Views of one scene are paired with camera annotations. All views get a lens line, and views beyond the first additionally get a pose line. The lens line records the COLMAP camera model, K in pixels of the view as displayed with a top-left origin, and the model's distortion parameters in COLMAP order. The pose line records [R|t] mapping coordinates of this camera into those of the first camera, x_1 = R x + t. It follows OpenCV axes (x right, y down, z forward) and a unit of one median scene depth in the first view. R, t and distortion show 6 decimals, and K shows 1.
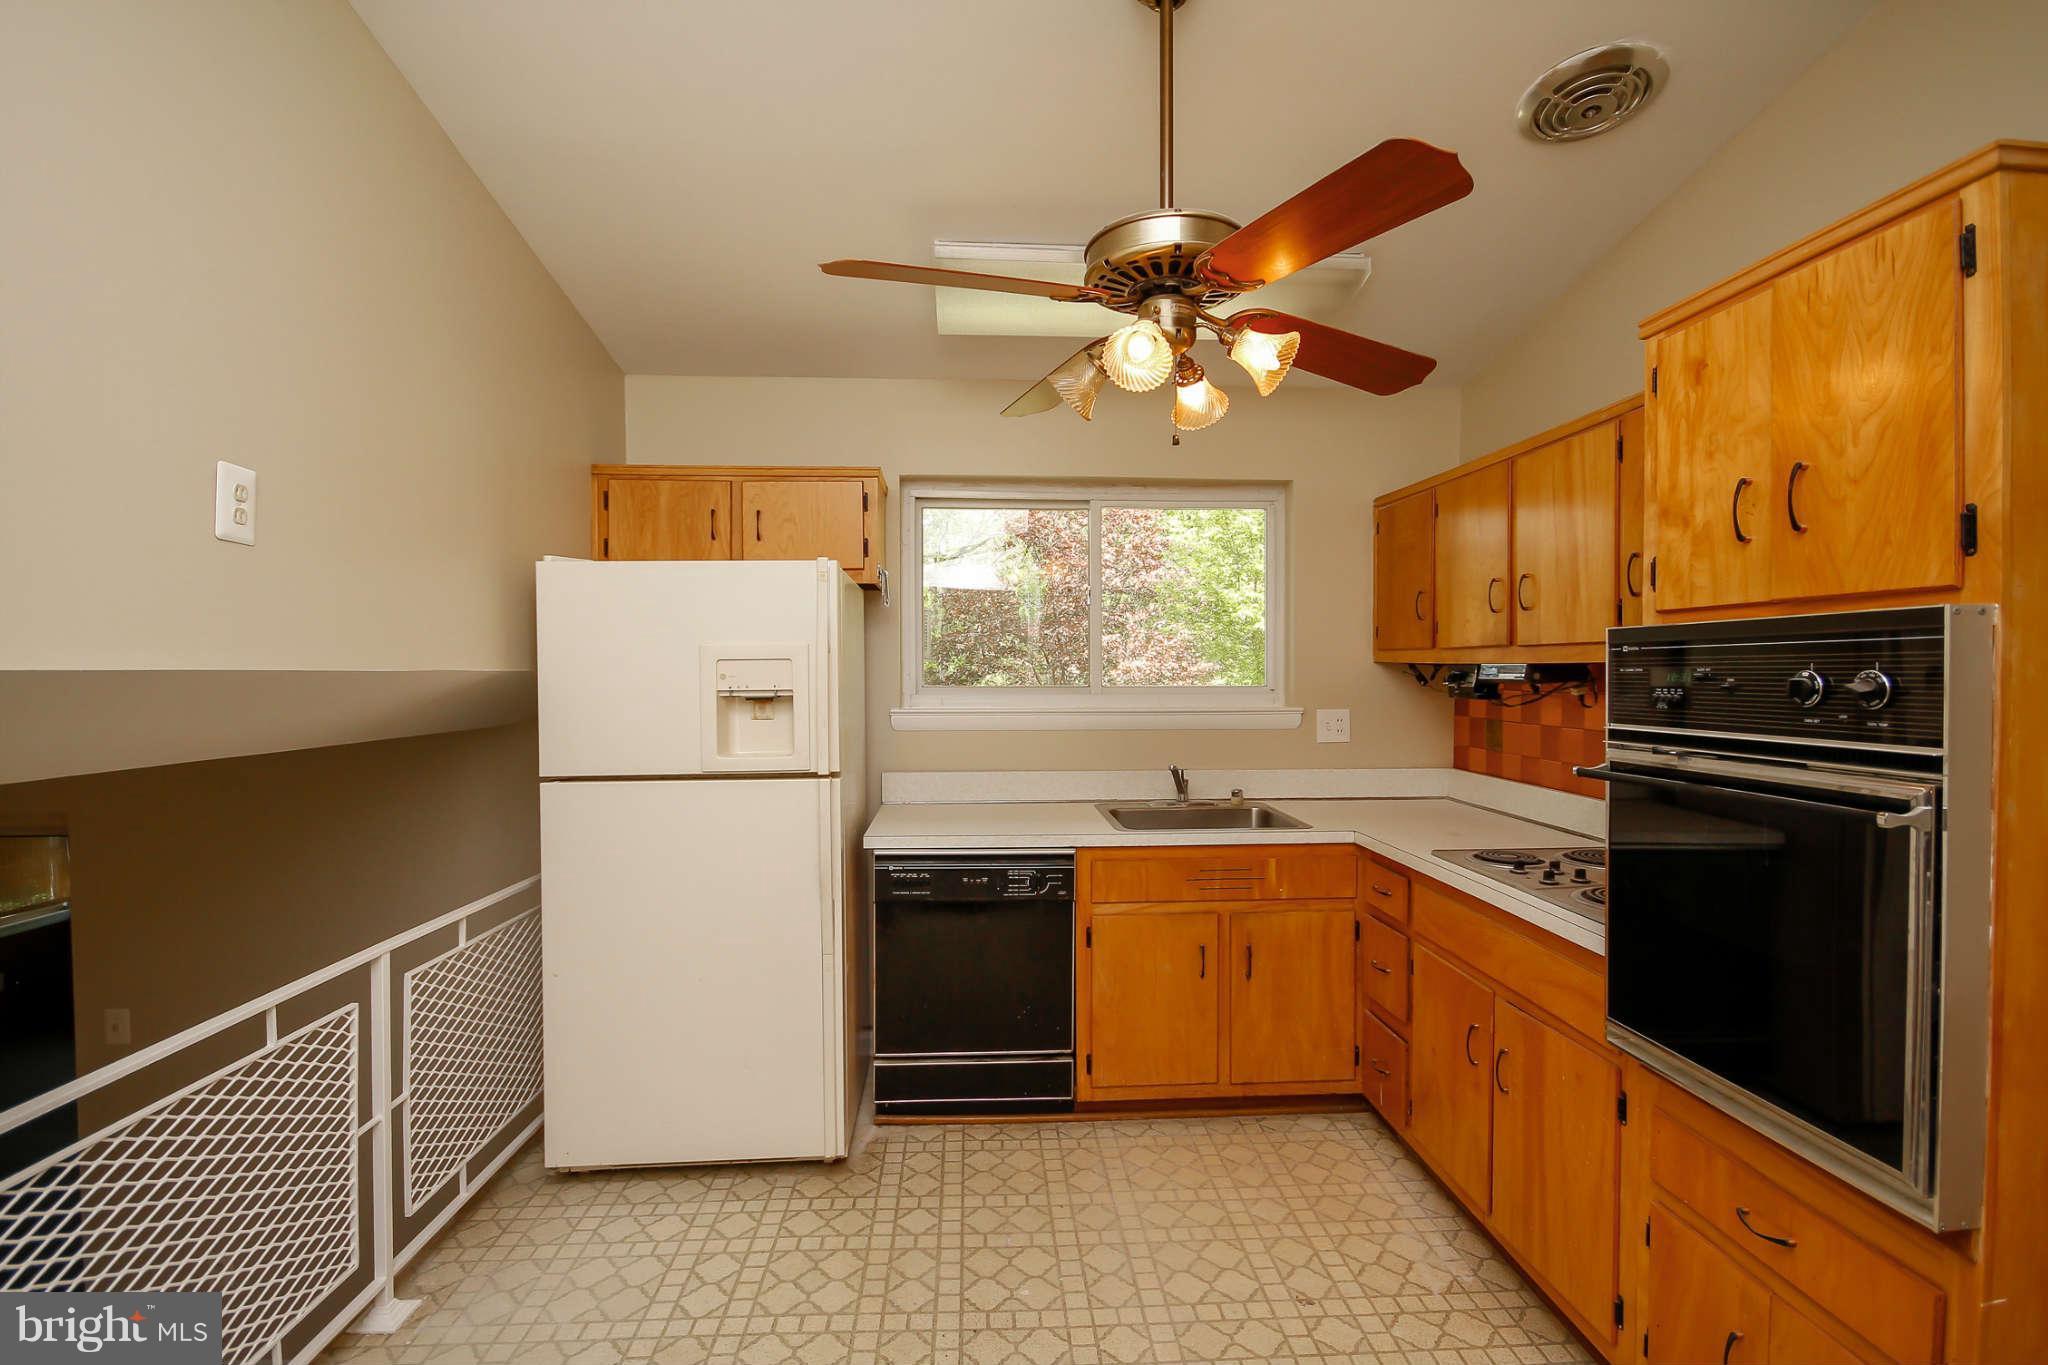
lens RADIAL K [[949.9, 0, 1024.0], [0, 949.9, 682.5], [0, 0, 1]] dist [-0.000105, 0.000068]
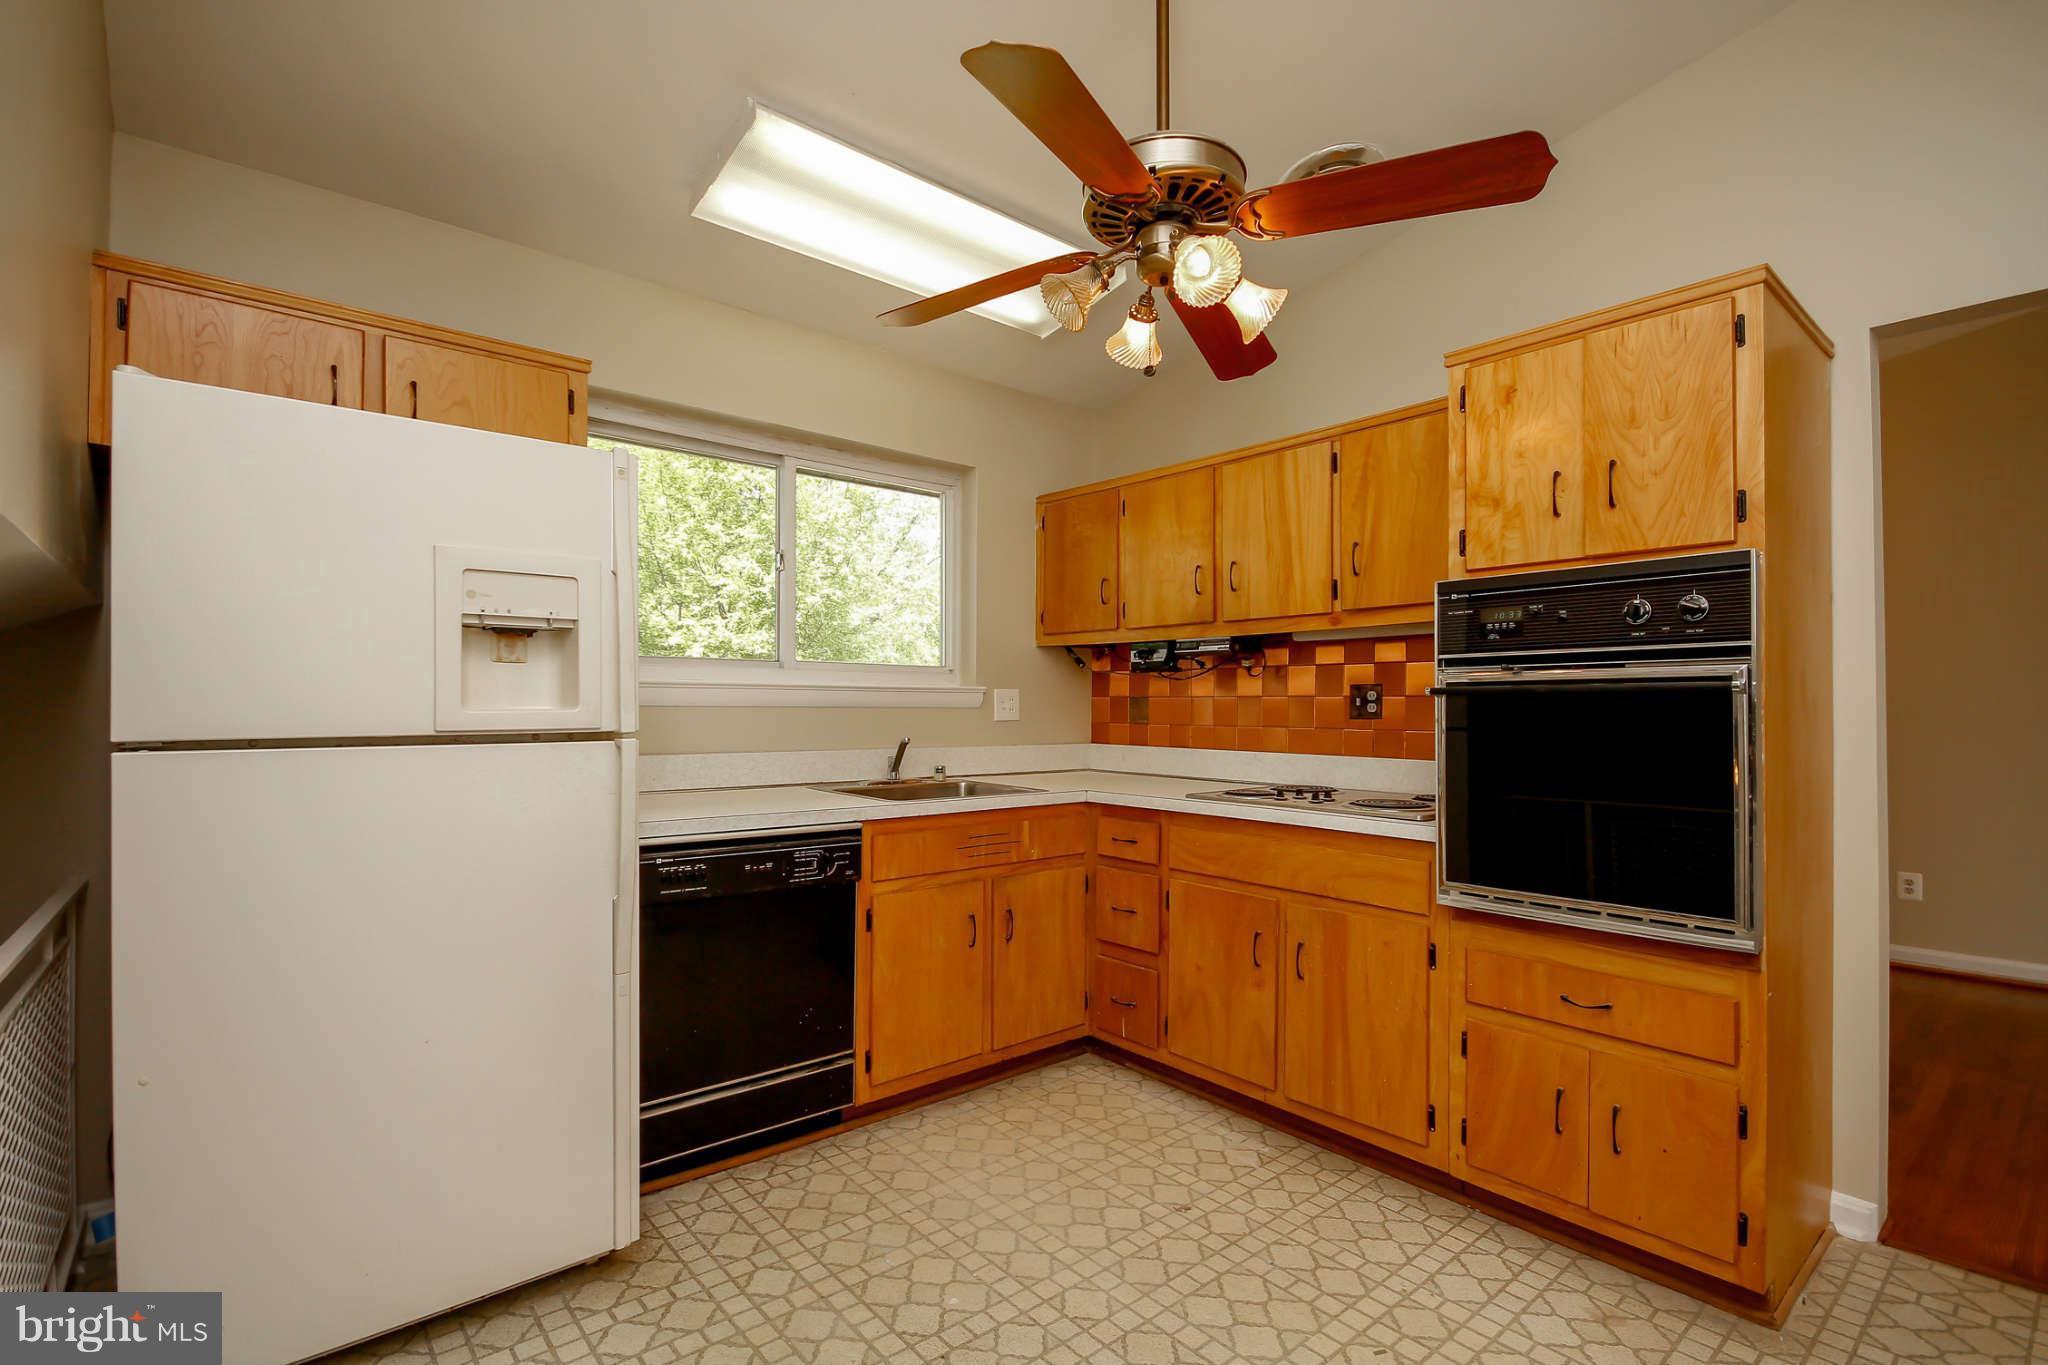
lens RADIAL K [[944.5, 0, 1027.0], [0, 944.5, 698.2], [0, 0, 1]] dist [0.002986, 0.000531]
pose [[0.798952, 0.010530, 0.601302, -0.406865], [0.002752, 0.999772, -0.021165, 0.085699], [-0.601388, 0.018564, 0.798741, 0.209228]]
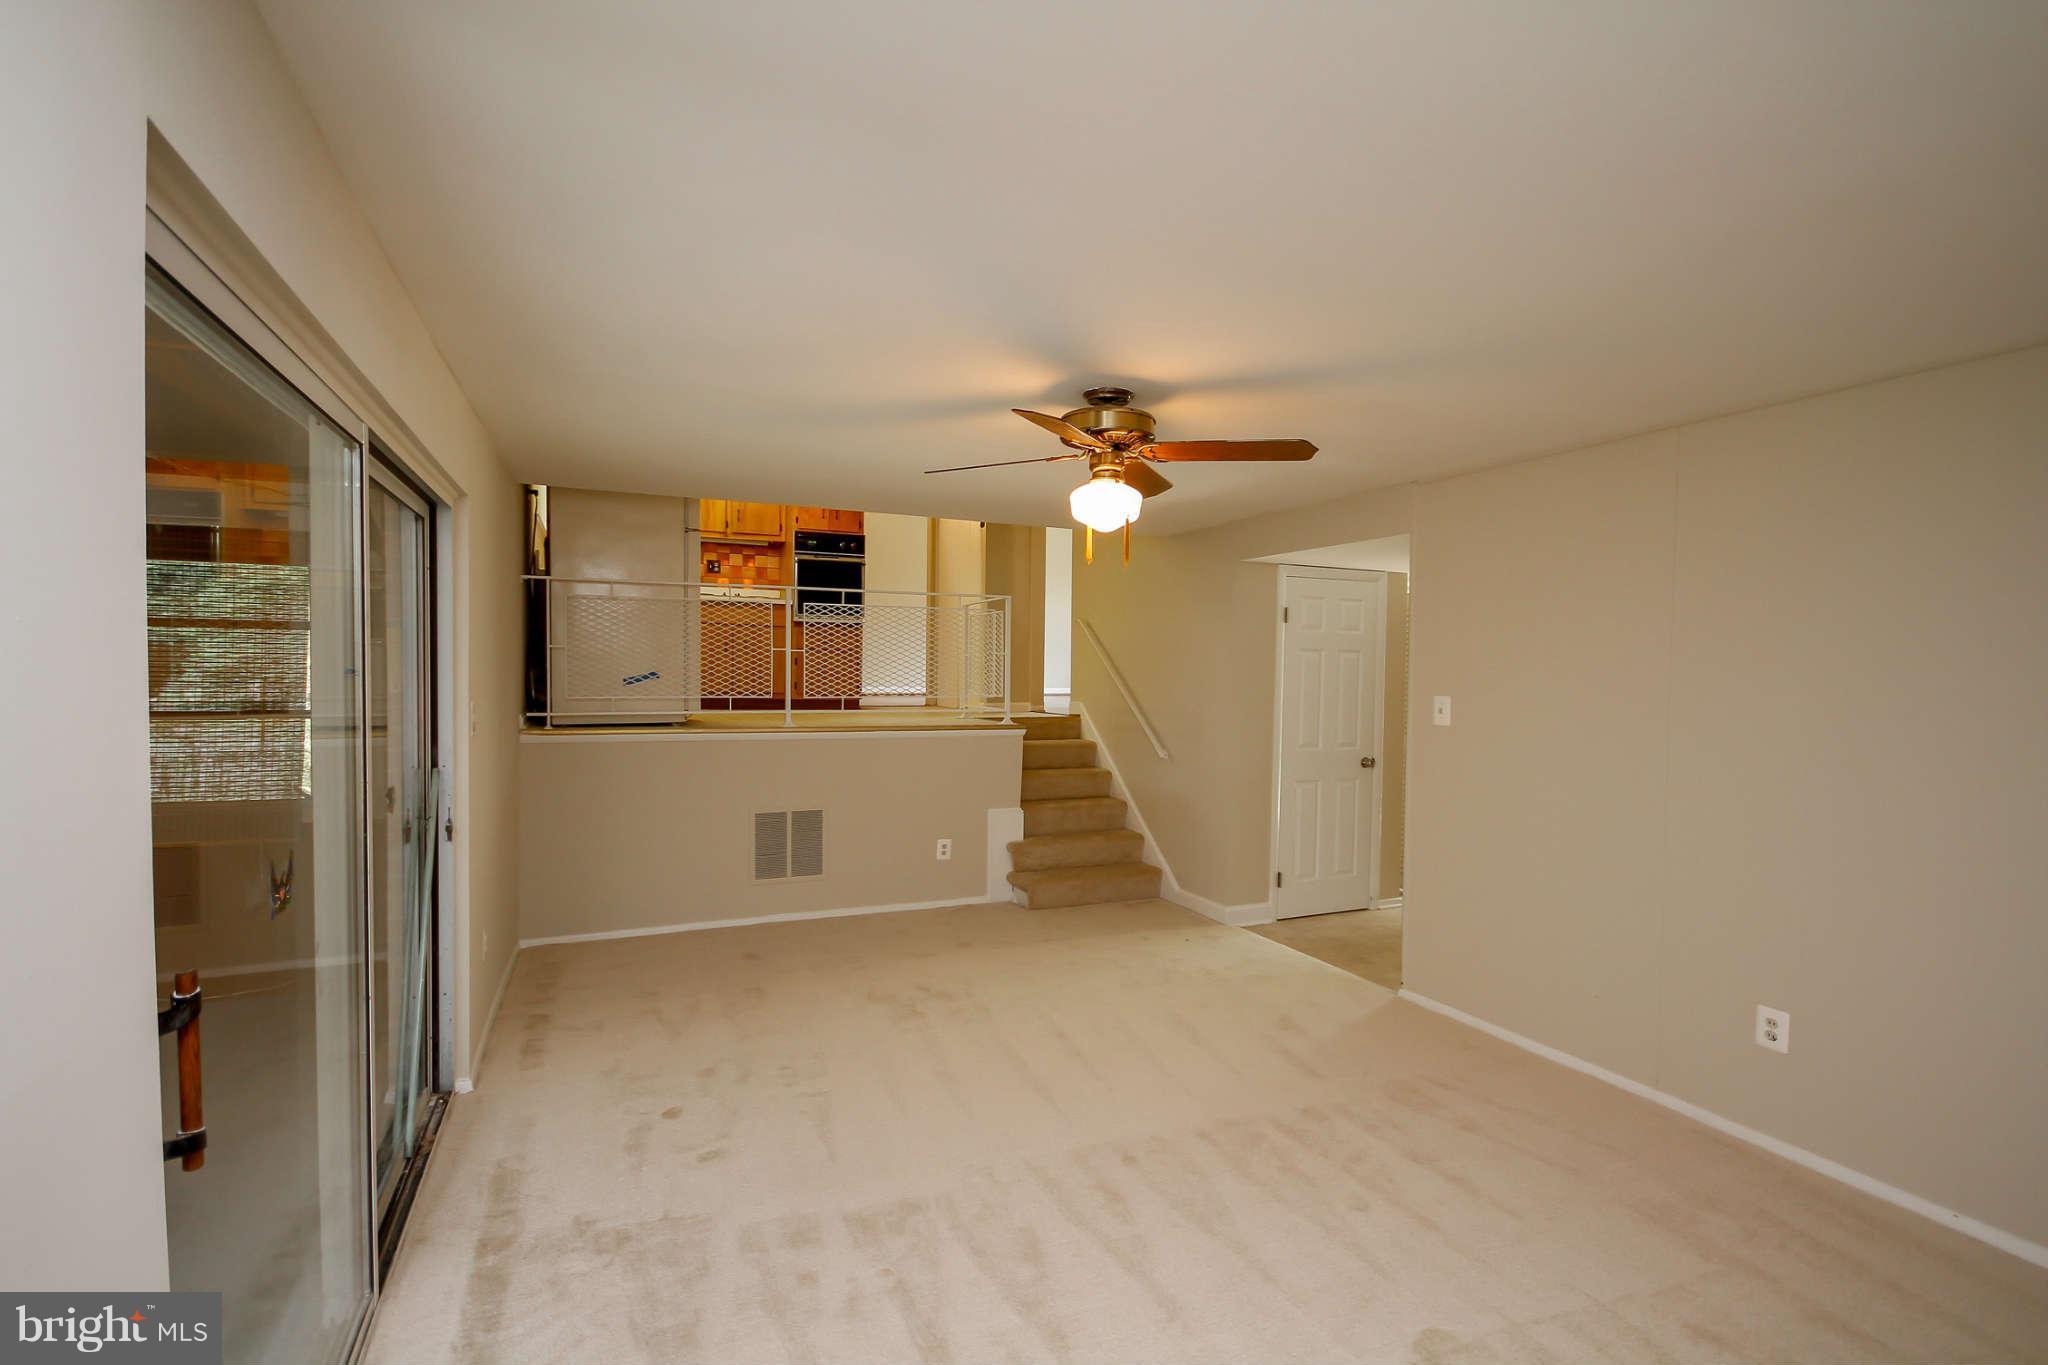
lens RADIAL K [[944.5, 0, 1027.0], [0, 944.5, 698.2], [0, 0, 1]] dist [0.002986, 0.000531]
pose [[-0.361151, -0.033555, 0.931904, -2.780771], [0.001266, 0.999334, 0.036474, 0.402258], [-0.932507, 0.014353, -0.360868, 1.095207]]
